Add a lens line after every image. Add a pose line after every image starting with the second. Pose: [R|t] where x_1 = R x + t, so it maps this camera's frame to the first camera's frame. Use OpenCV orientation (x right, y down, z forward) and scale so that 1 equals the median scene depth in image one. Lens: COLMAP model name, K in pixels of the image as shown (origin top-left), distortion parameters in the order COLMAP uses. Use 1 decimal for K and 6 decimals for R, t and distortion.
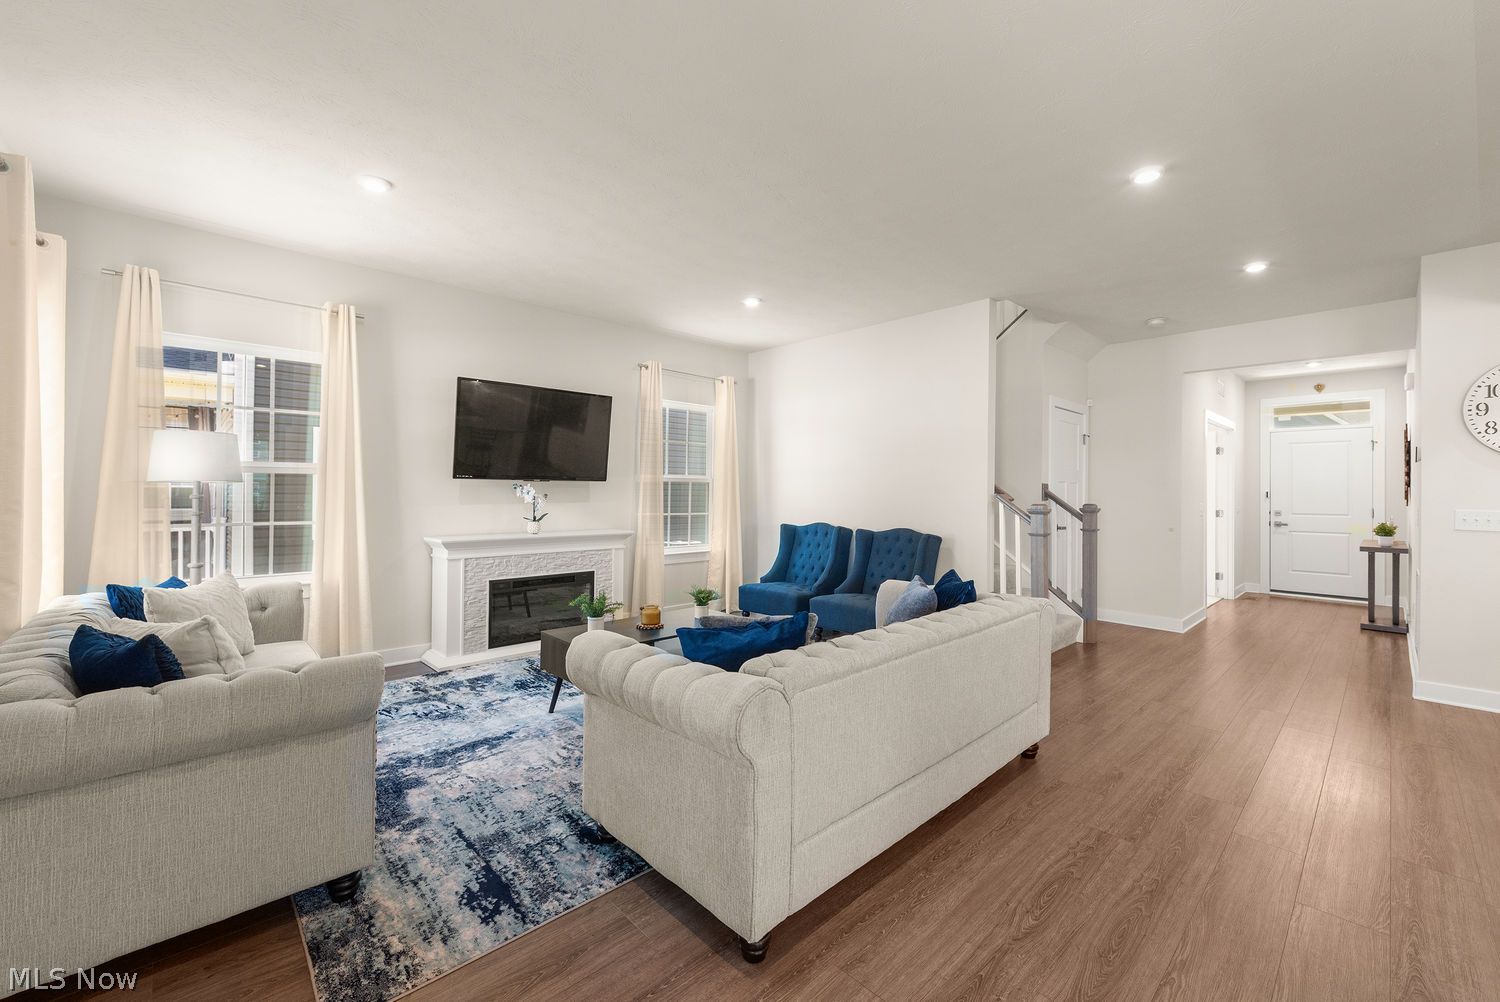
lens RADIAL K [[601.5, 0, 748.3], [0, 601.5, 486.2], [0, 0, 1]] dist [0.013802, -0.000274]
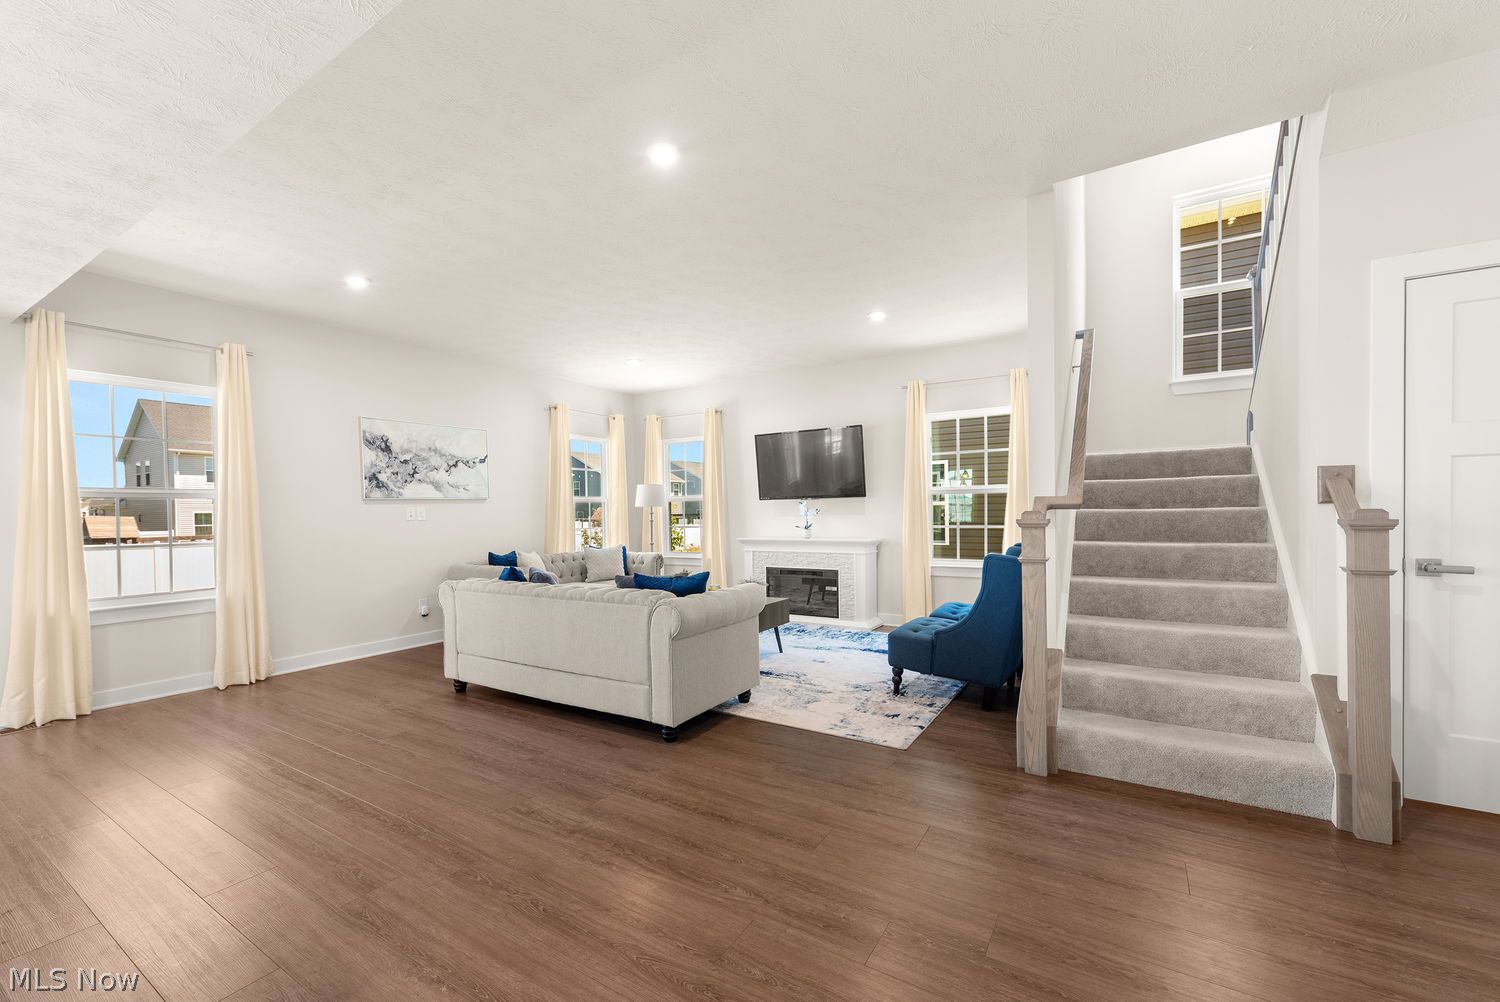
lens RADIAL K [[632.0, 0, 750.5], [0, 632.0, 518.2], [0, 0, 1]] dist [0.022472, -0.000630]
pose [[0.245343, 0.000472, -0.969436, 1.018643], [0.024563, 0.999676, 0.006703, 0.022146], [0.969125, -0.025457, 0.245252, 0.546337]]
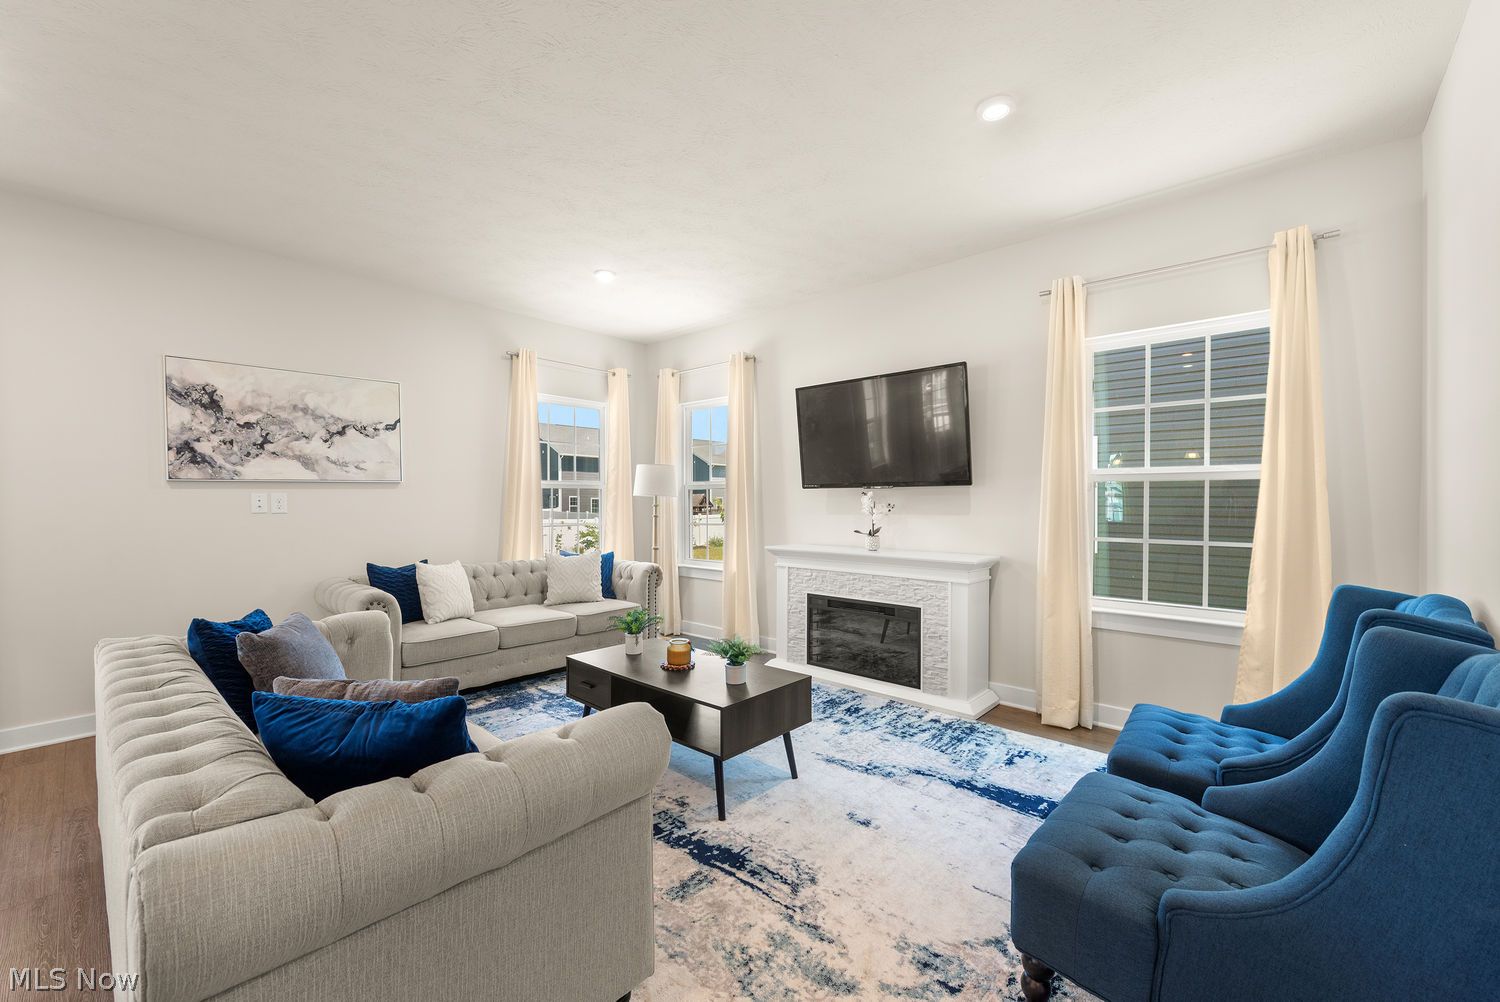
lens RADIAL K [[617.9, 0, 753.6], [0, 617.9, 502.1], [0, 0, 1]] dist [0.004026, -0.000661]
pose [[0.073715, -0.001885, -0.997278, 0.509938], [0.009273, 0.999956, -0.001205, 0.011233], [0.997236, -0.009159, 0.073729, 0.794210]]
